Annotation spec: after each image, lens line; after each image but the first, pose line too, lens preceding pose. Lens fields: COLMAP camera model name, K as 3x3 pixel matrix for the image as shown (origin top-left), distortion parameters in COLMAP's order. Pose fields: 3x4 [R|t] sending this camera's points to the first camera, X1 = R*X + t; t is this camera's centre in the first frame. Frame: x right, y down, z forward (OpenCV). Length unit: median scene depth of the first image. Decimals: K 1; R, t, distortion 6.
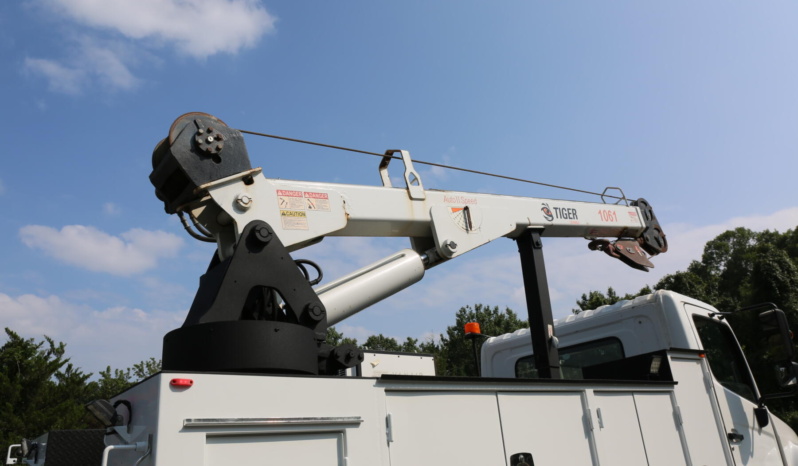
lens RADIAL K [[577.3, 0, 396.3], [0, 577.3, 232.6], [0, 0, 1]] dist [-0.070448, 0.054991]
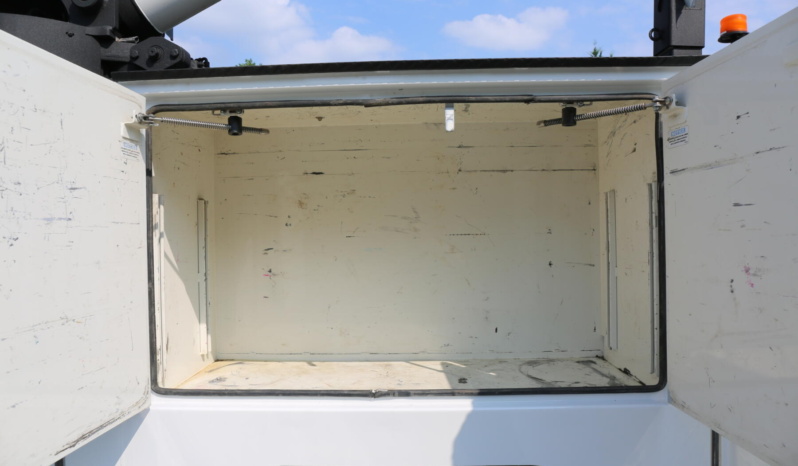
lens RADIAL K [[541.4, 0, 392.2], [0, 541.4, 228.5], [0, 0, 1]] dist [-0.101130, 0.070568]
pose [[0.770188, 0.064219, -0.634576, 0.279022], [0.198584, 0.921323, 0.334259, 0.130252], [0.606114, -0.383459, 0.696839, 0.345656]]
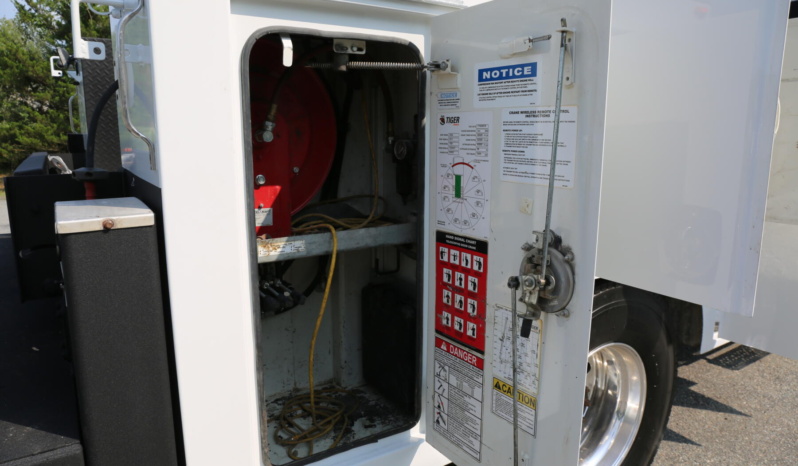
lens RADIAL K [[541.4, 0, 394.2], [0, 541.4, 238.0], [0, 0, 1]] dist [-0.101130, 0.070568]
pose [[0.993284, 0.095976, -0.064613, -0.033681], [-0.044203, 0.830889, 0.554680, 0.096075], [0.106922, -0.548099, 0.829551, 0.148257]]
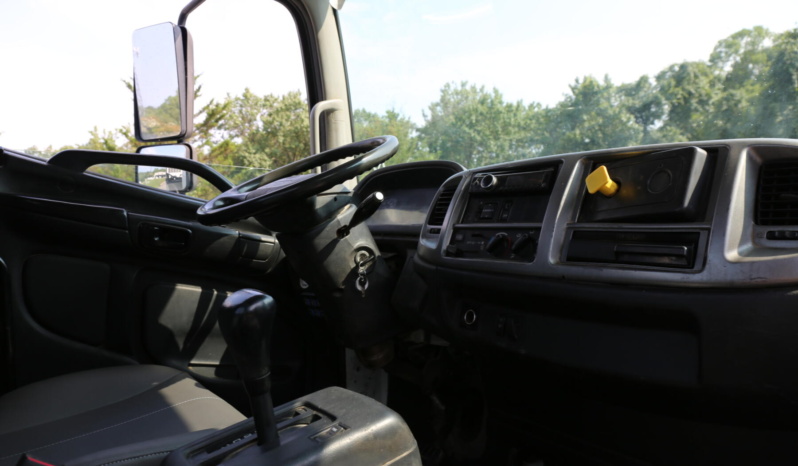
lens RADIAL K [[541.4, 0, 391.9], [0, 541.4, 234.0], [0, 0, 1]] dist [-0.101130, 0.070568]
pose [[0.997674, 0.068156, 0.000636, 0.442536], [-0.063251, 0.922330, 0.381192, 0.320186], [0.025394, -0.380346, 0.924496, 1.008181]]
